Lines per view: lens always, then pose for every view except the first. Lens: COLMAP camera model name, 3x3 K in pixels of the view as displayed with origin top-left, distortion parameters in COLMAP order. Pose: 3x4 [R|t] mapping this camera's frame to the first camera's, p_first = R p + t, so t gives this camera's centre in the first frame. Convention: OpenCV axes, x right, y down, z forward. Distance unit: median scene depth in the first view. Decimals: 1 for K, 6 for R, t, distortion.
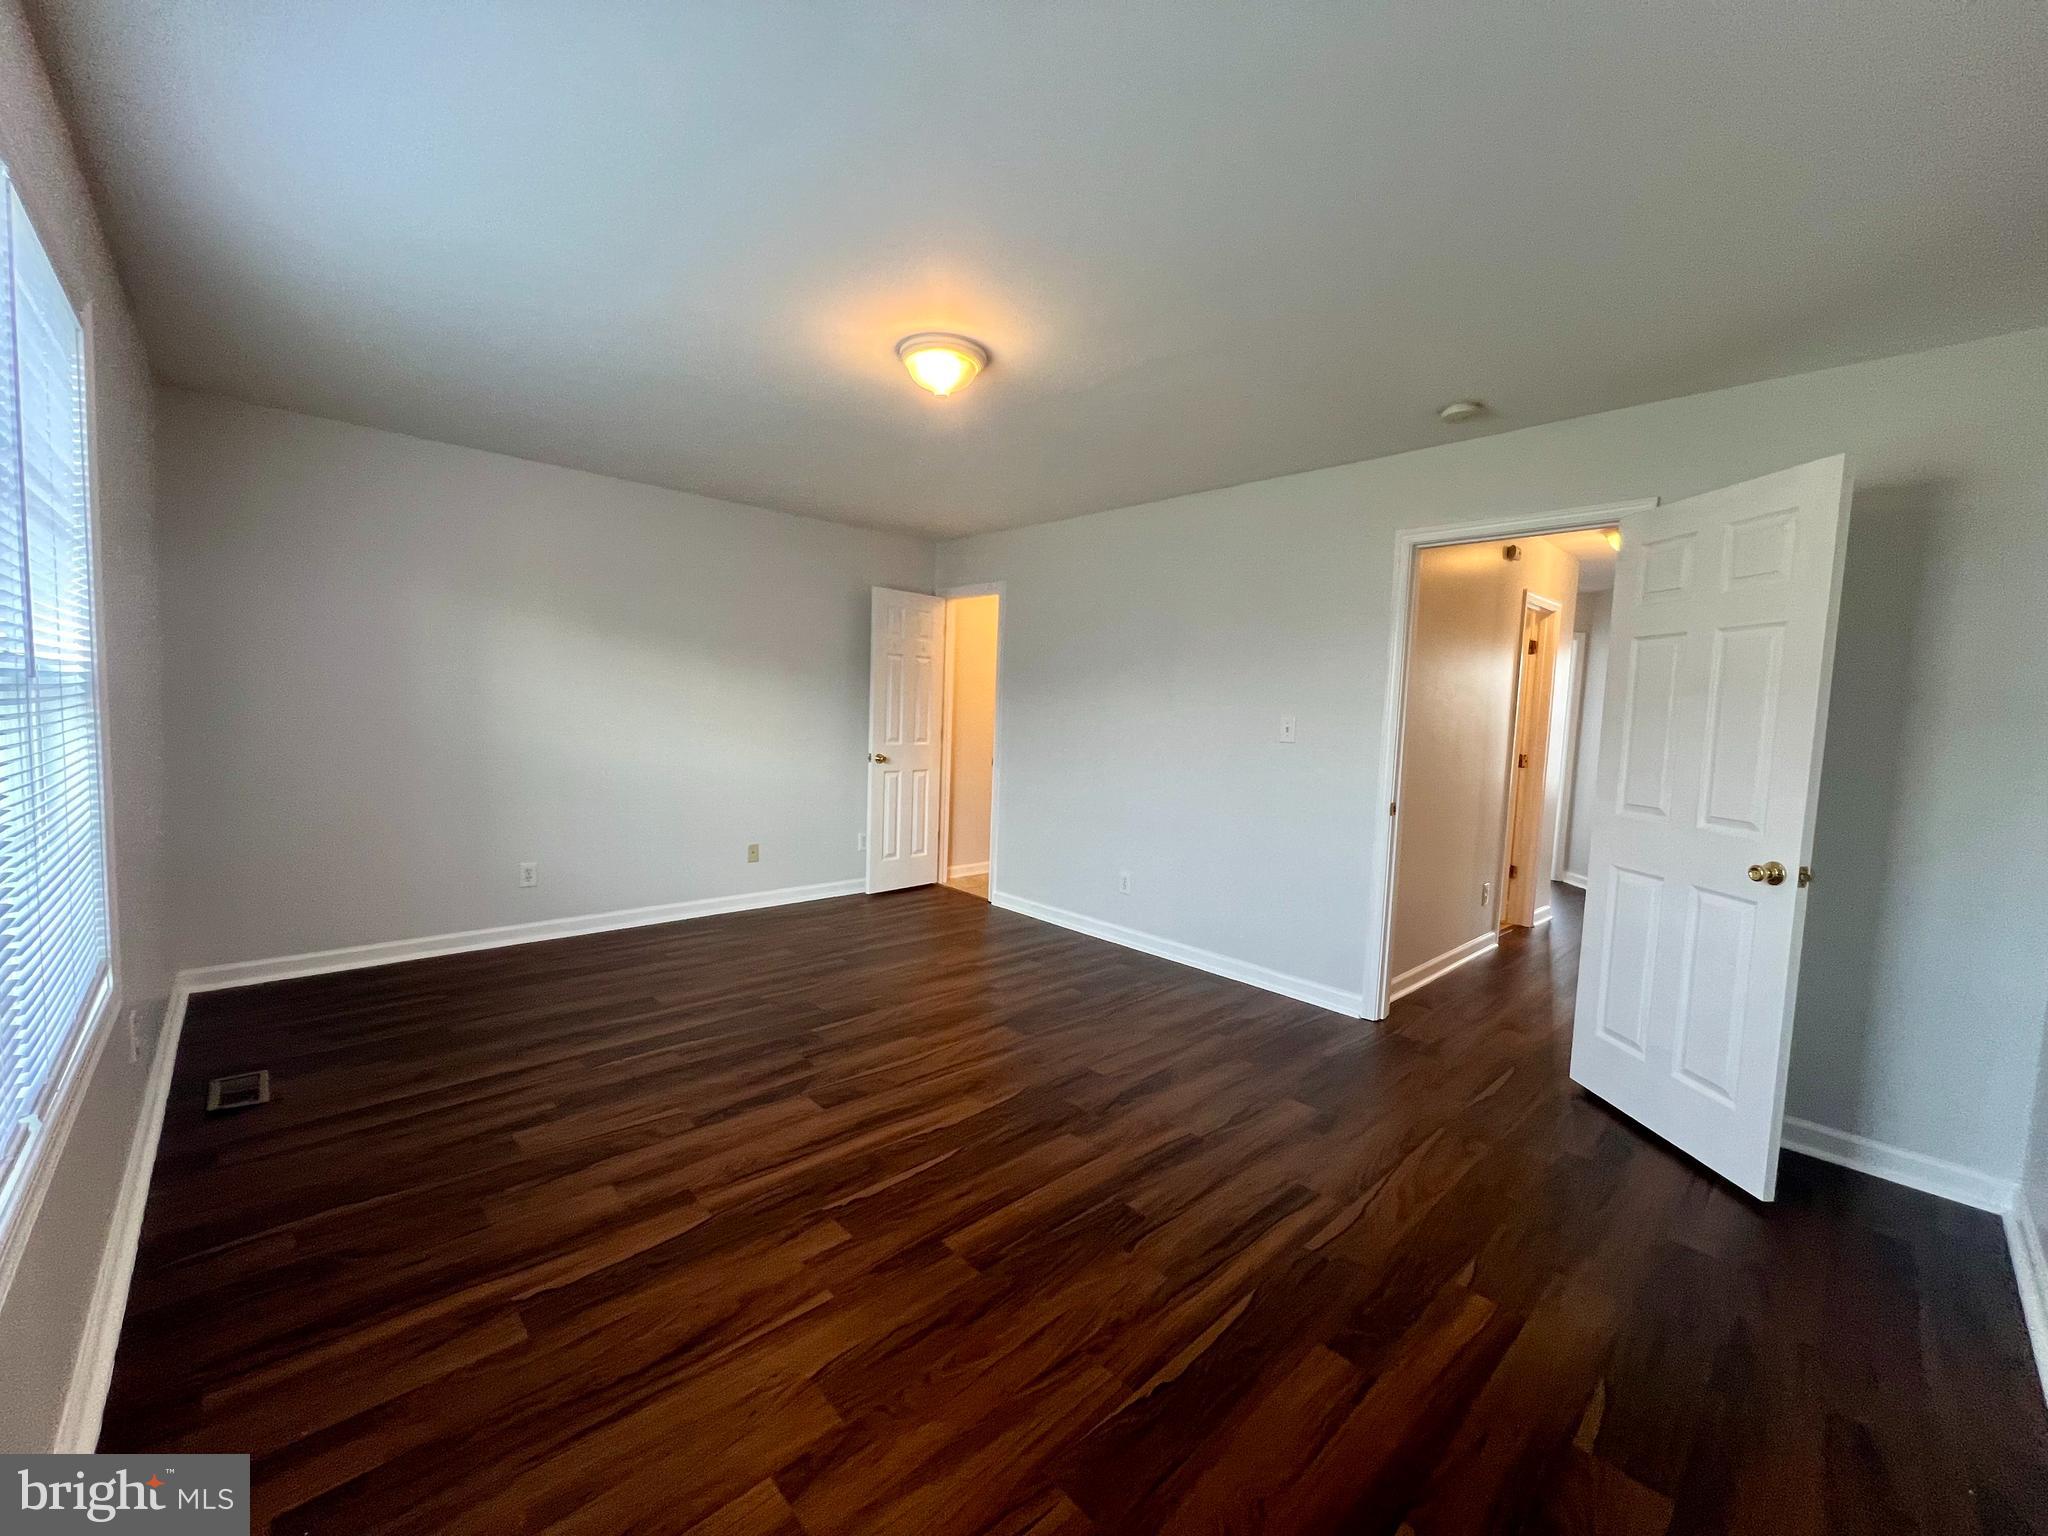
lens RADIAL K [[819.7, 0, 1017.3], [0, 819.7, 772.3], [0, 0, 1]] dist [-0.013068, 0.001044]
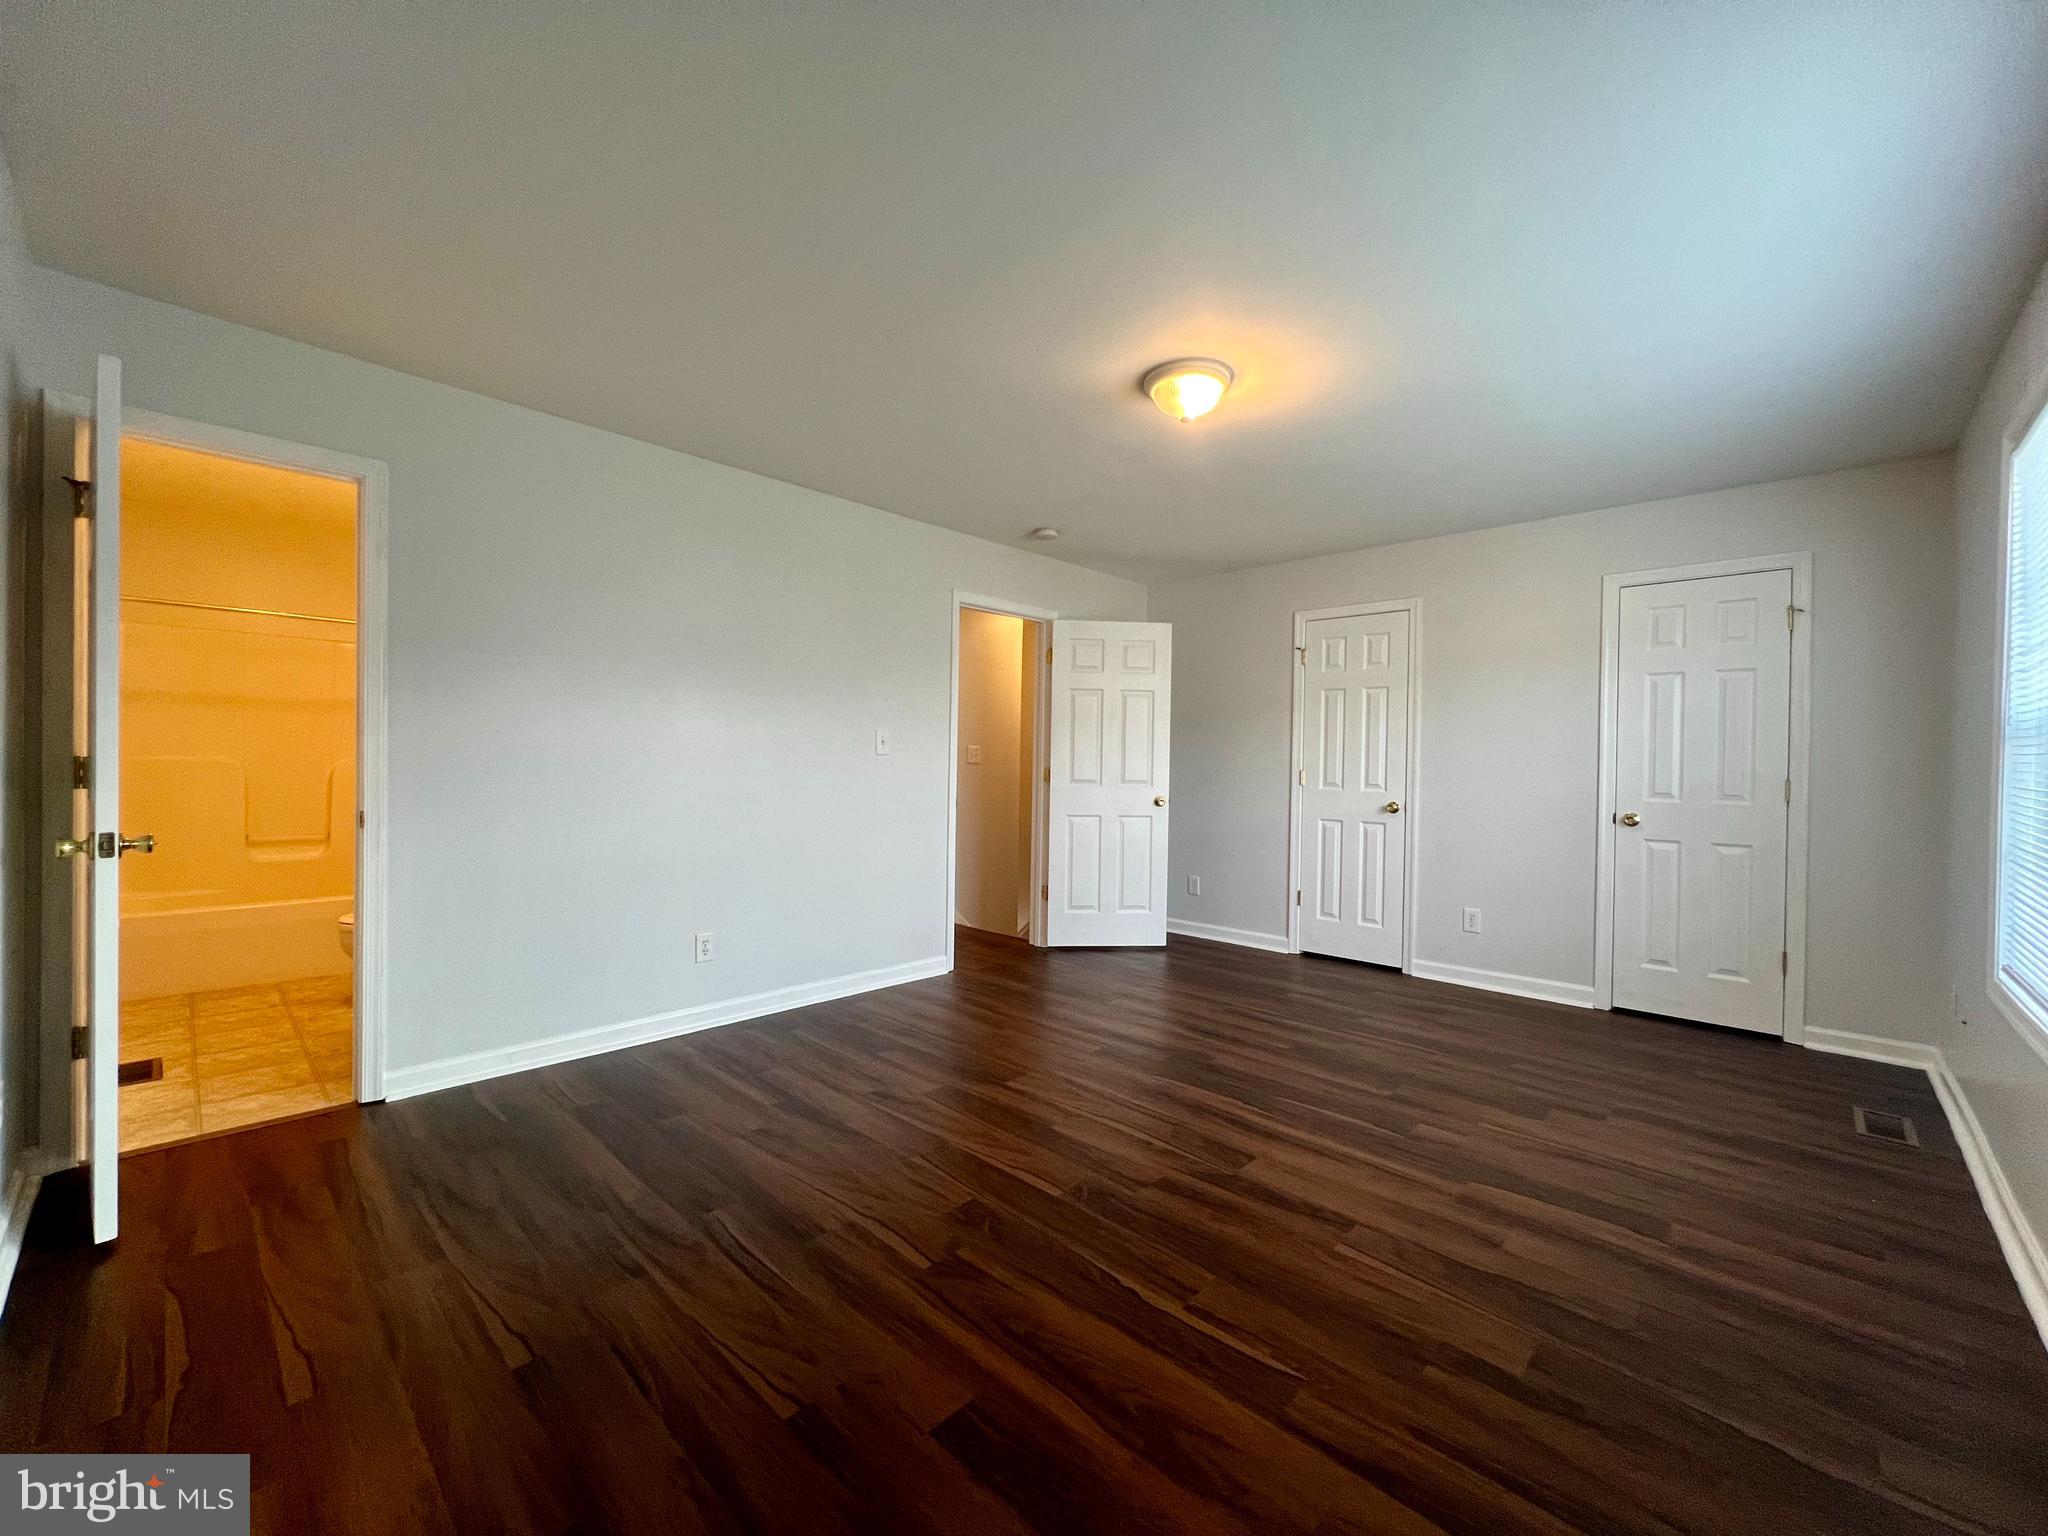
lens RADIAL K [[819.7, 0, 1024.6], [0, 819.7, 765.4], [0, 0, 1]] dist [-0.013068, 0.001044]
pose [[-0.063414, -0.040011, 0.997185, -1.006978], [0.062409, 0.997081, 0.043976, -0.076993], [-0.996034, 0.065022, -0.060731, 1.157623]]
